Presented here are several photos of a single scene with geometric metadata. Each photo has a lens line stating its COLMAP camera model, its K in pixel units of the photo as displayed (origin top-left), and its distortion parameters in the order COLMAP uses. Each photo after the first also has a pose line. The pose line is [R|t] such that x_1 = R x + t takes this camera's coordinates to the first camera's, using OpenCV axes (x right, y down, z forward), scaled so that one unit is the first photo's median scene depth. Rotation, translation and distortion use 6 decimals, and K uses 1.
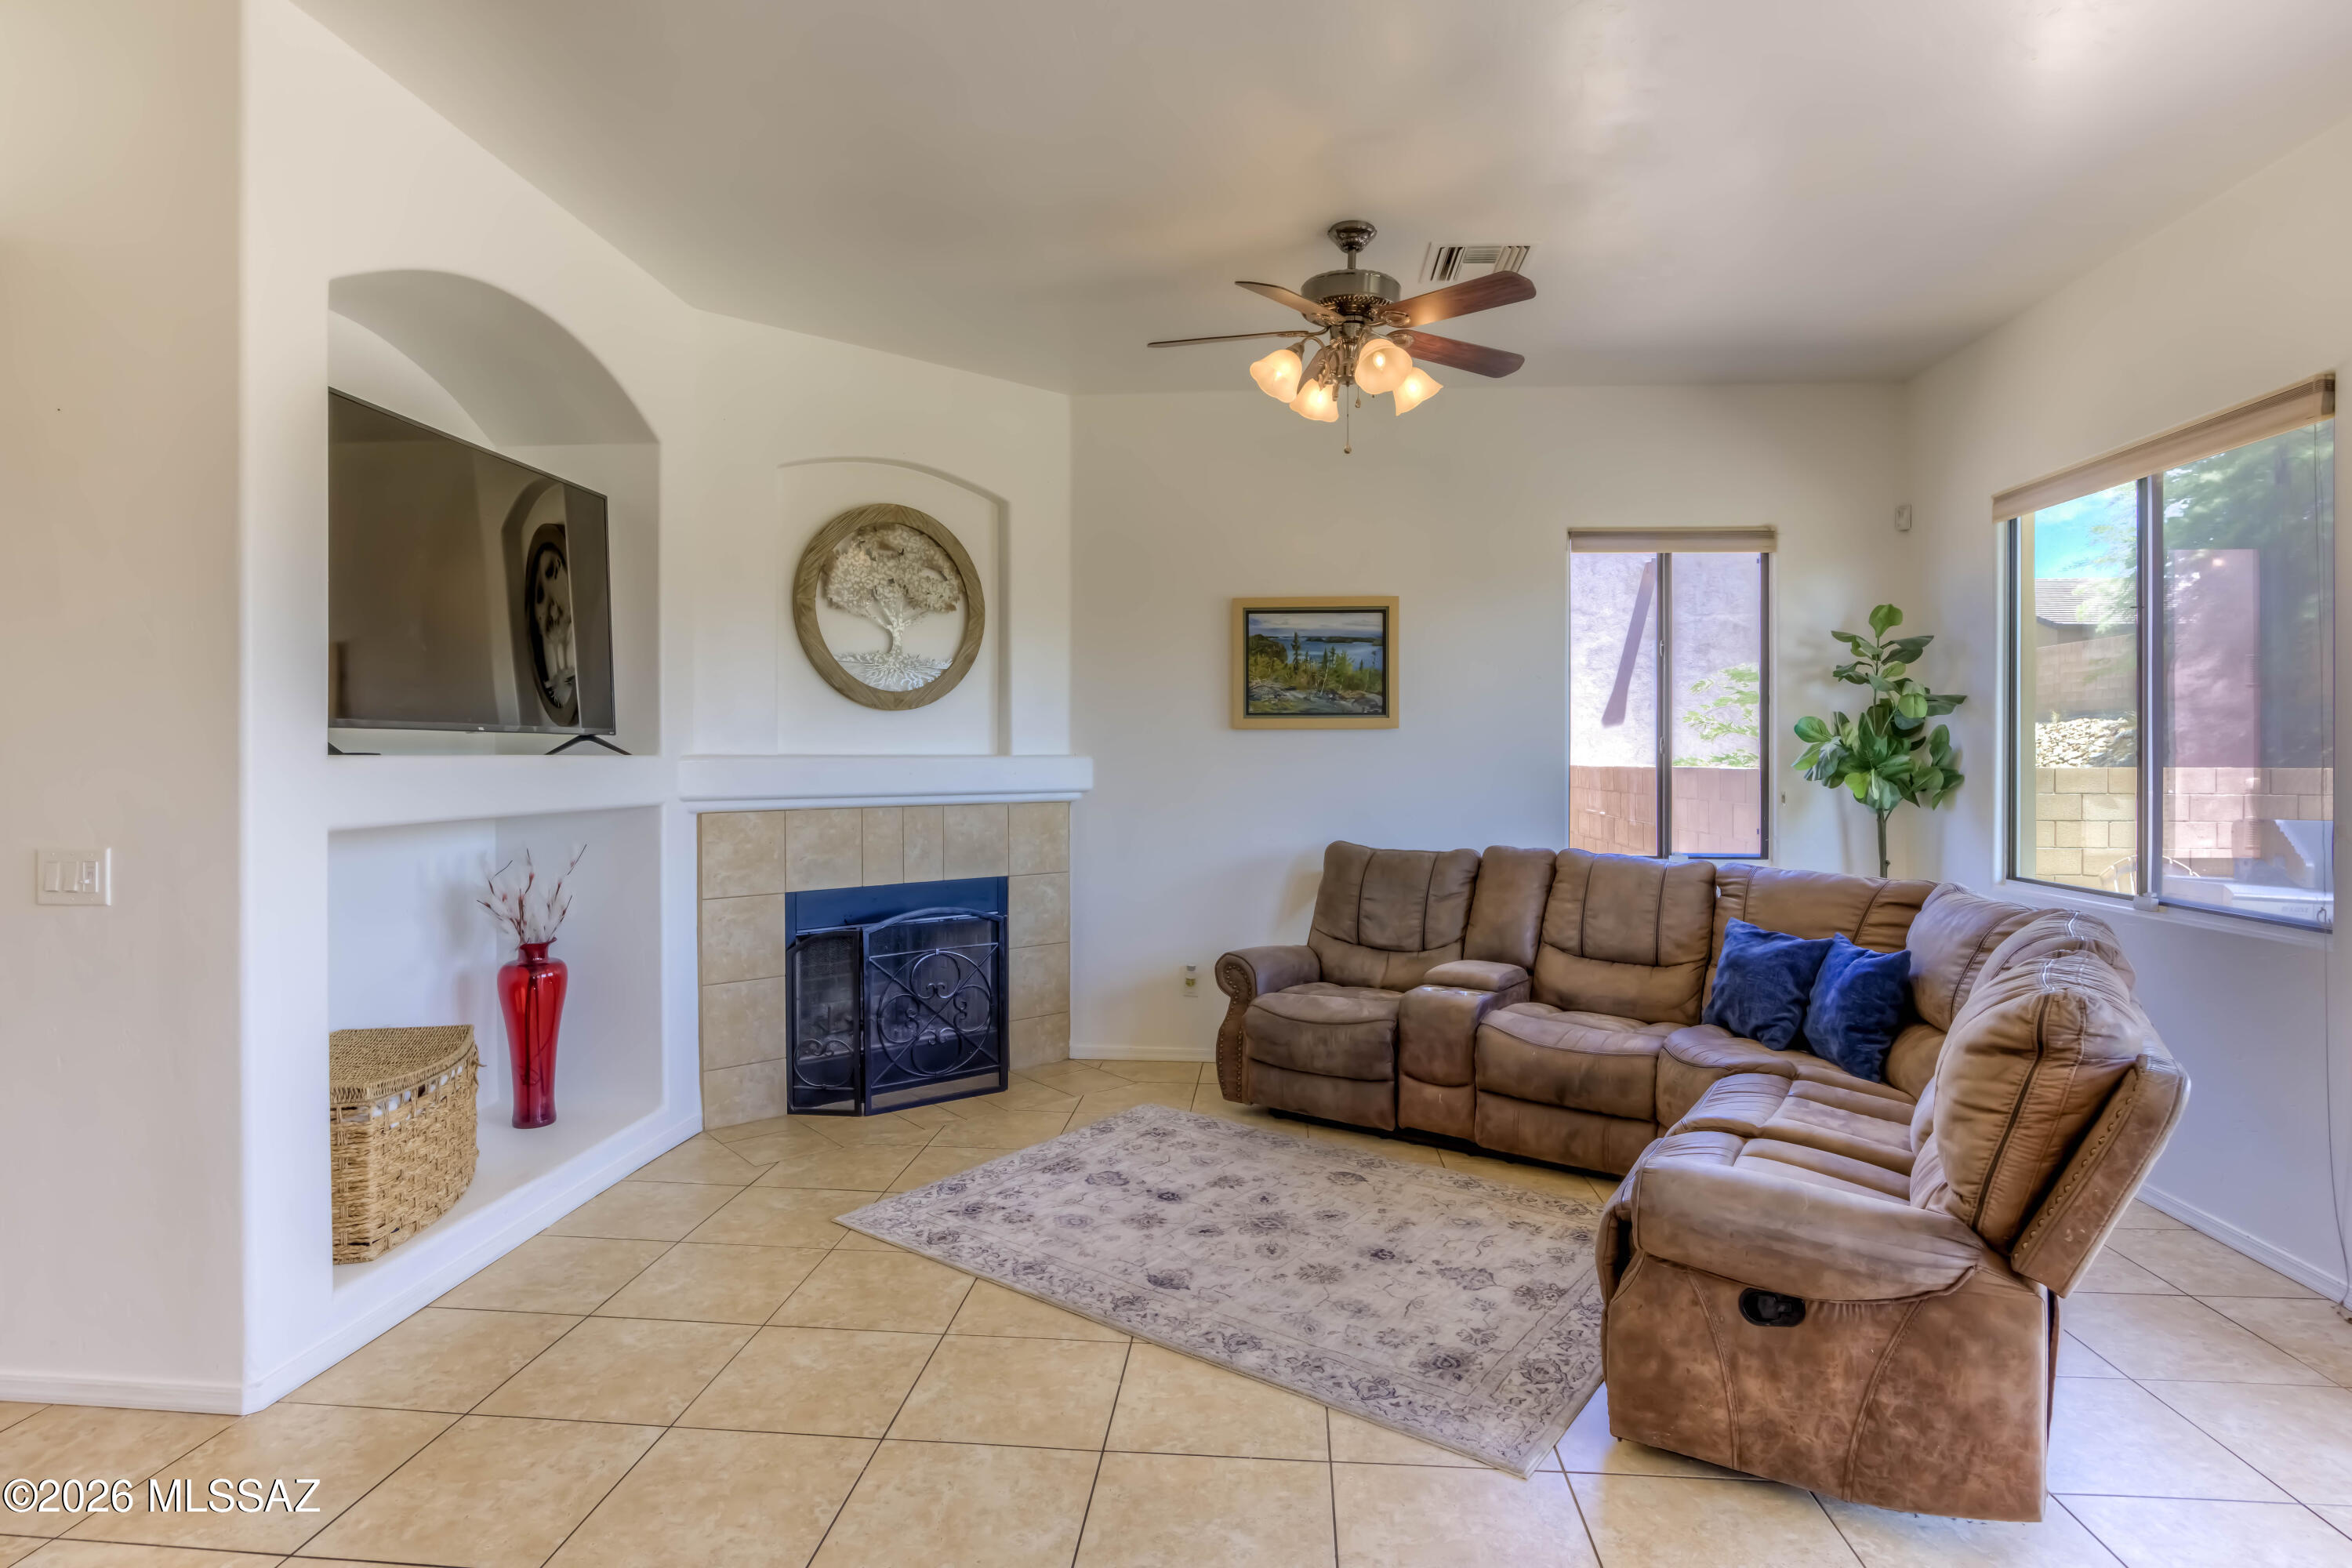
lens RADIAL K [[1223.3, 0, 1192.7], [0, 1223.3, 763.3], [0, 0, 1]] dist [-0.023445, 0.004865]
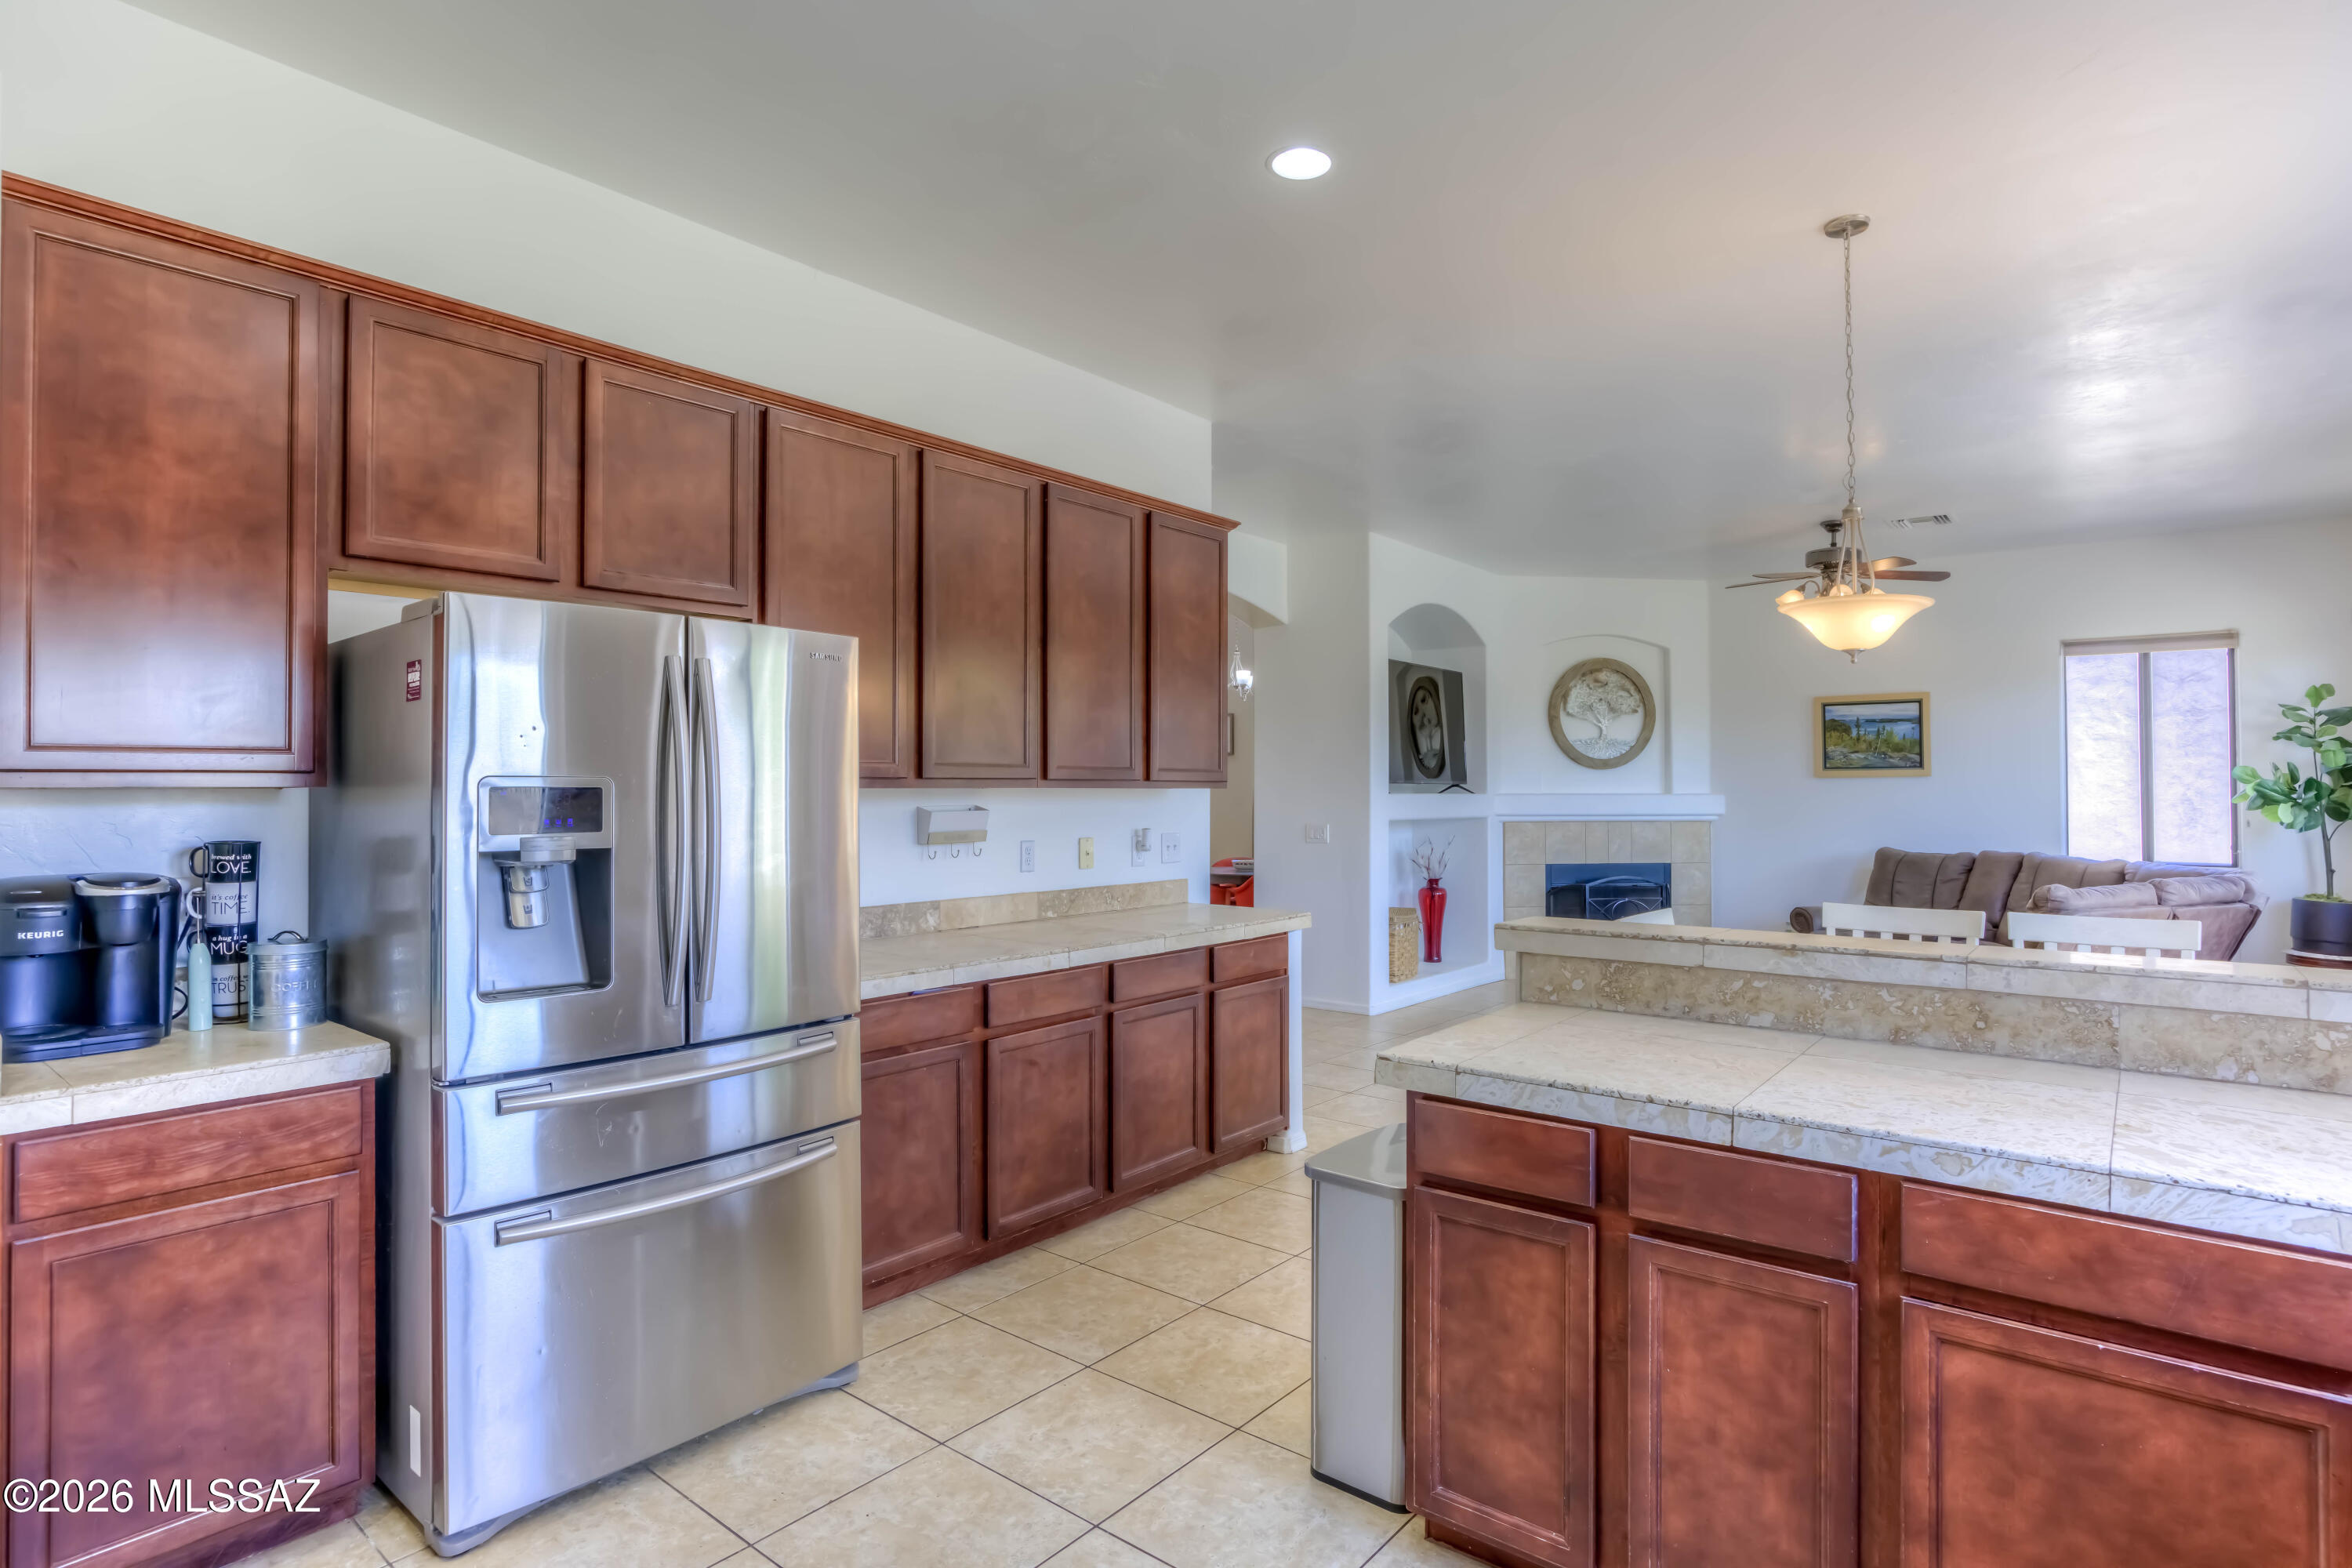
lens RADIAL K [[1223.3, 0, 1186.3], [0, 1223.3, 771.6], [0, 0, 1]] dist [-0.023445, 0.004865]
pose [[0.829302, -0.011271, -0.558687, 0.259657], [-0.002681, 0.999705, -0.024147, 0.005795], [0.558794, 0.021523, 0.829027, -0.866520]]
